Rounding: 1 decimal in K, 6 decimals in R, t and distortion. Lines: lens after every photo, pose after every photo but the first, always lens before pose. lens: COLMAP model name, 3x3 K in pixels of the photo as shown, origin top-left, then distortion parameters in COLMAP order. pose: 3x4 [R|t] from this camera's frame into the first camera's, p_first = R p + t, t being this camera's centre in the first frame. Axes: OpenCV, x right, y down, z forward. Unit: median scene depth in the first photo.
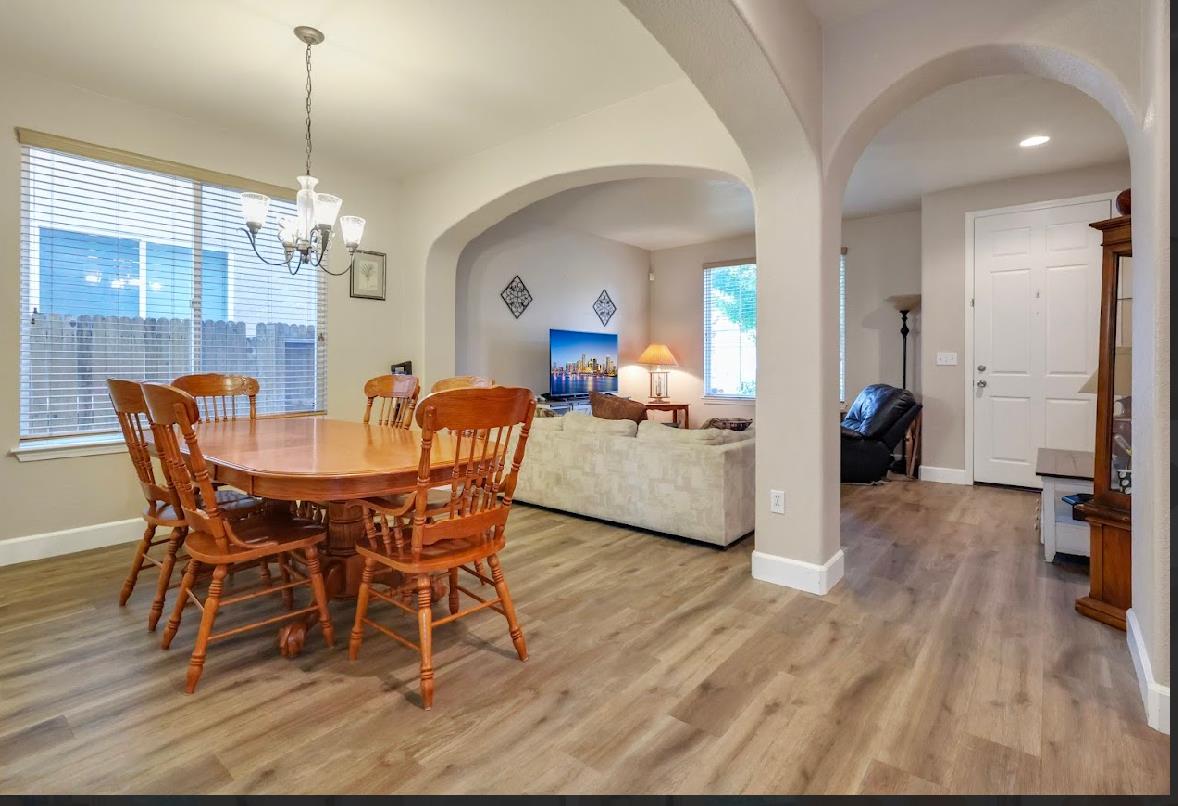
lens RADIAL K [[554.8, 0, 600.8], [0, 554.8, 371.6], [0, 0, 1]] dist [-0.001317, -0.000577]
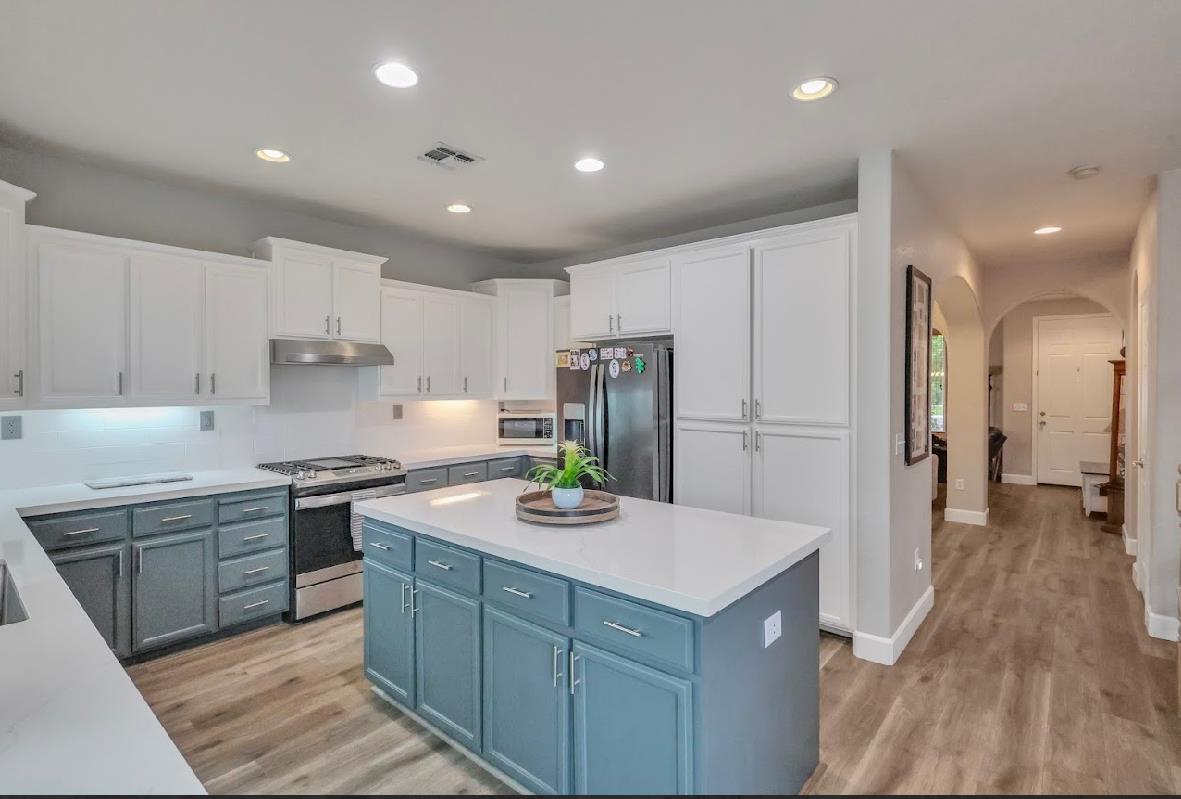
lens RADIAL K [[576.2, 0, 593.2], [0, 576.2, 392.9], [0, 0, 1]] dist [-0.001579, -0.000218]
pose [[0.999912, 0.002571, -0.012977, -1.030984], [-0.002518, 0.999988, 0.004089, -0.118451], [0.012988, -0.004056, 0.999907, -1.194882]]
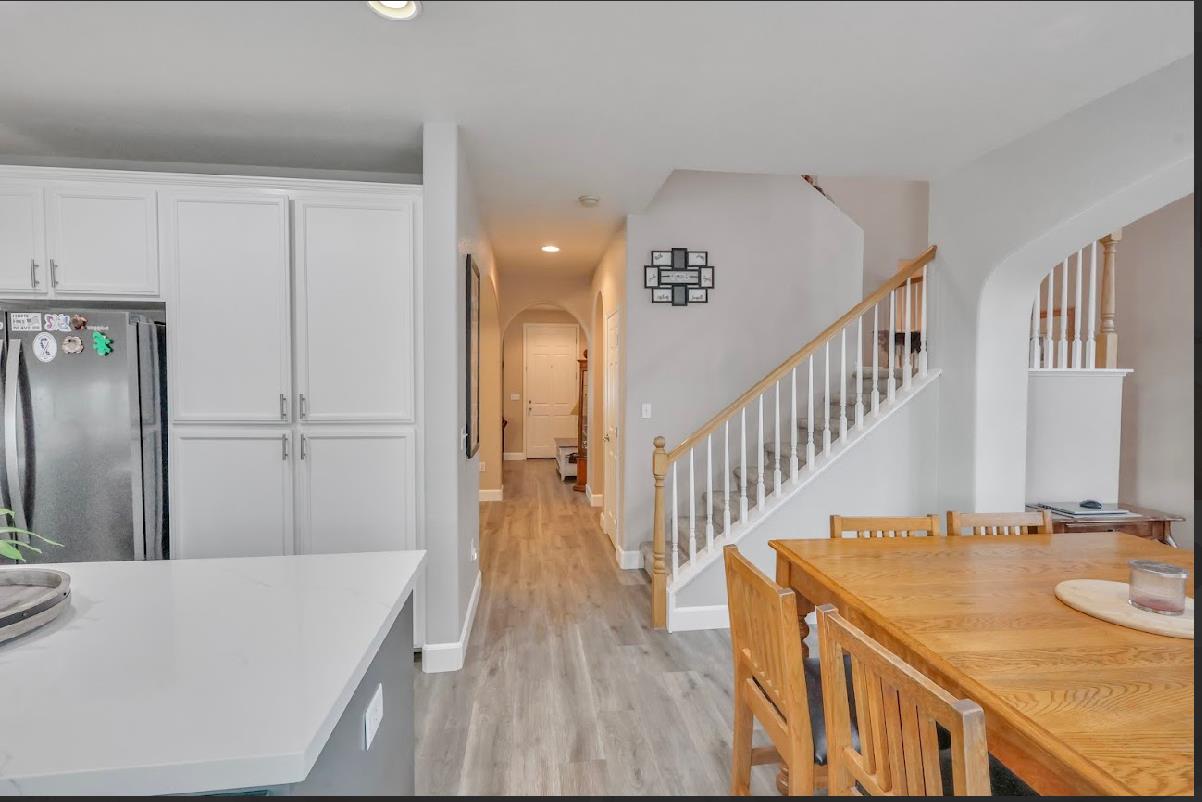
lens RADIAL K [[560.8, 0, 600.4], [0, 560.8, 397.0], [0, 0, 1]] dist [-0.000755, 0.002898]
pose [[0.689763, -0.016707, 0.723842, -1.034032], [-0.000099, 0.999732, 0.023169, -0.117940], [-0.724035, -0.016053, 0.689576, -0.999084]]
